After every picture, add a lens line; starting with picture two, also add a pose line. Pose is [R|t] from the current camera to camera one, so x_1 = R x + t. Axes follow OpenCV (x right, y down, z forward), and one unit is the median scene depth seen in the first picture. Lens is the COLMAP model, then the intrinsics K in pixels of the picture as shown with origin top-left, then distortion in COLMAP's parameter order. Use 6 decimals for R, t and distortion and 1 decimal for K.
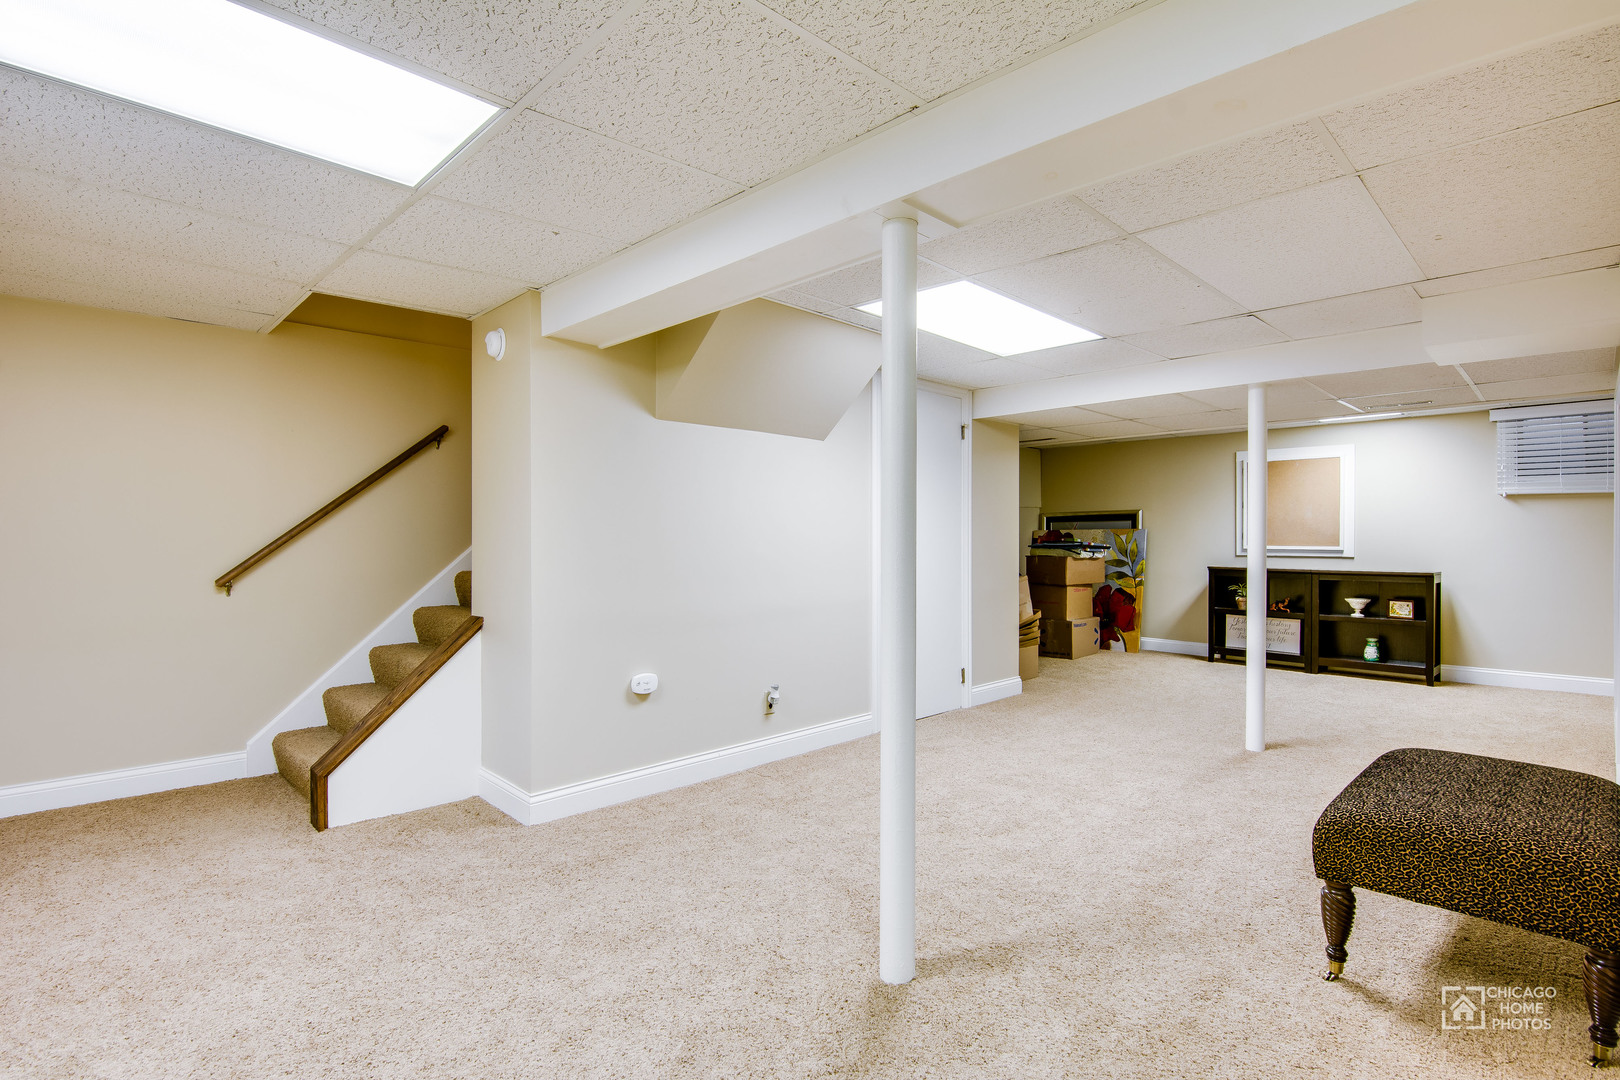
lens RADIAL K [[796.8, 0, 814.5], [0, 796.8, 532.2], [0, 0, 1]] dist [-0.029122, -0.000024]
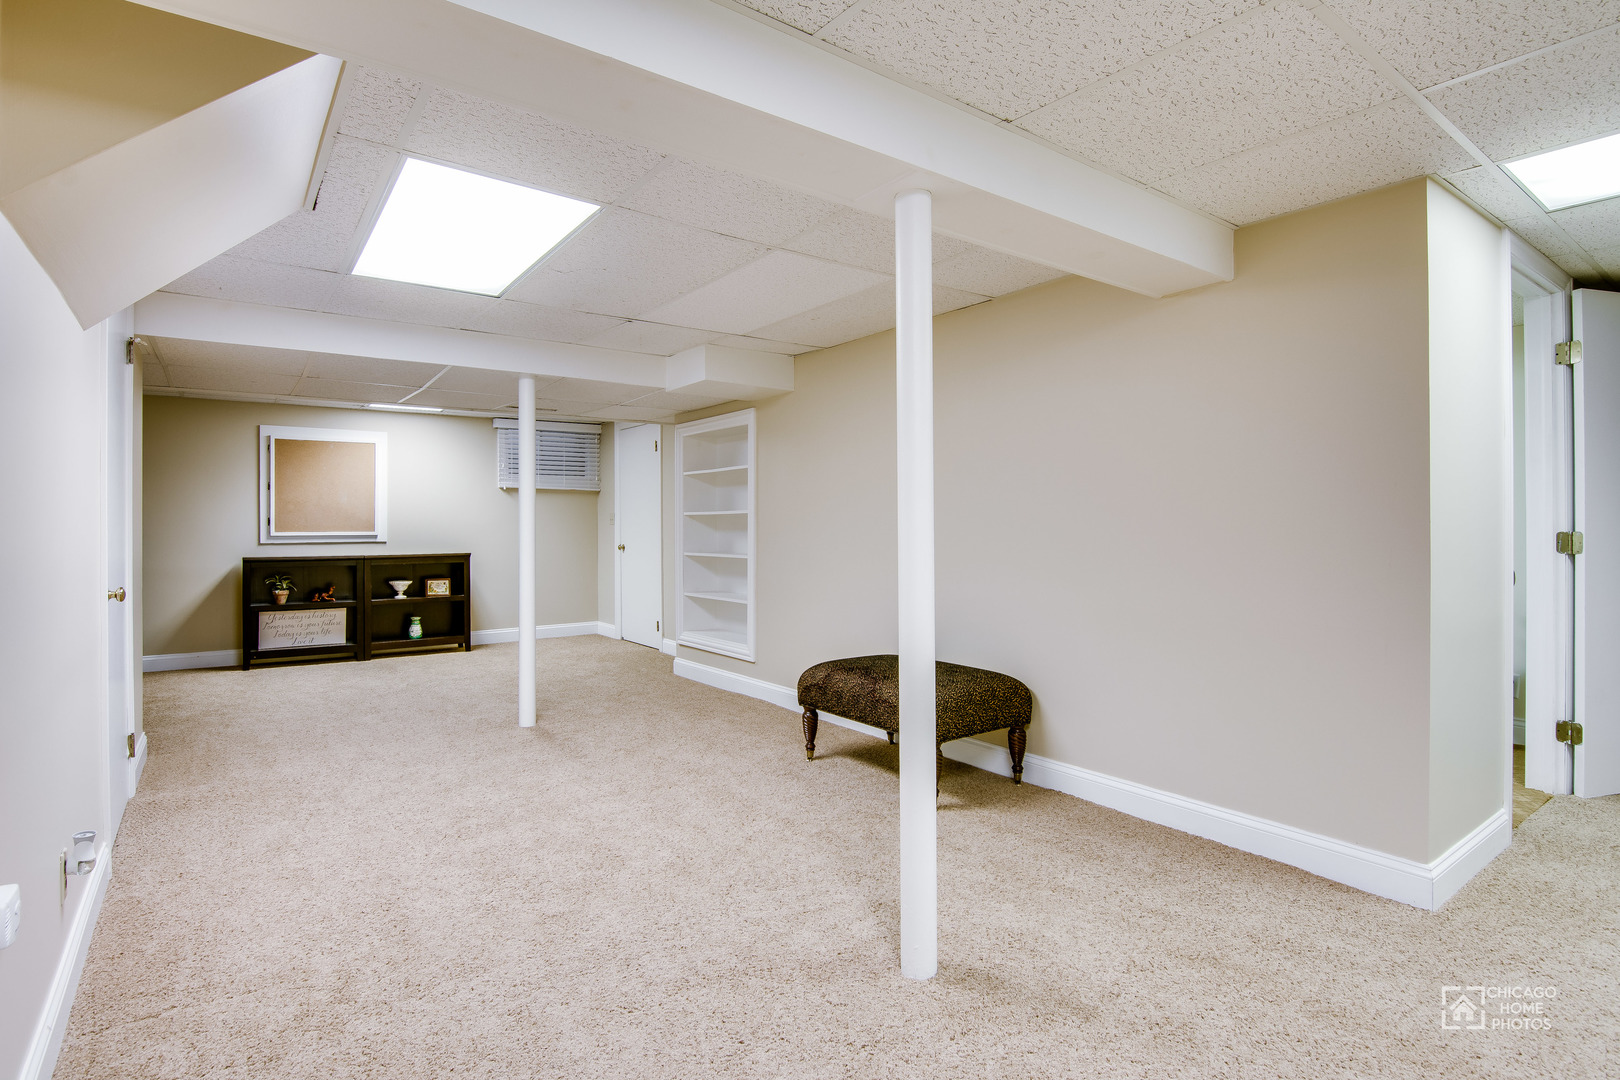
lens RADIAL K [[796.8, 0, 814.5], [0, 796.8, 532.2], [0, 0, 1]] dist [-0.029122, -0.000024]
pose [[0.127354, -0.013338, 0.991768, -0.285400], [-0.004366, 0.999892, 0.014008, 0.002333], [-0.991848, -0.006114, 0.127282, 0.325655]]
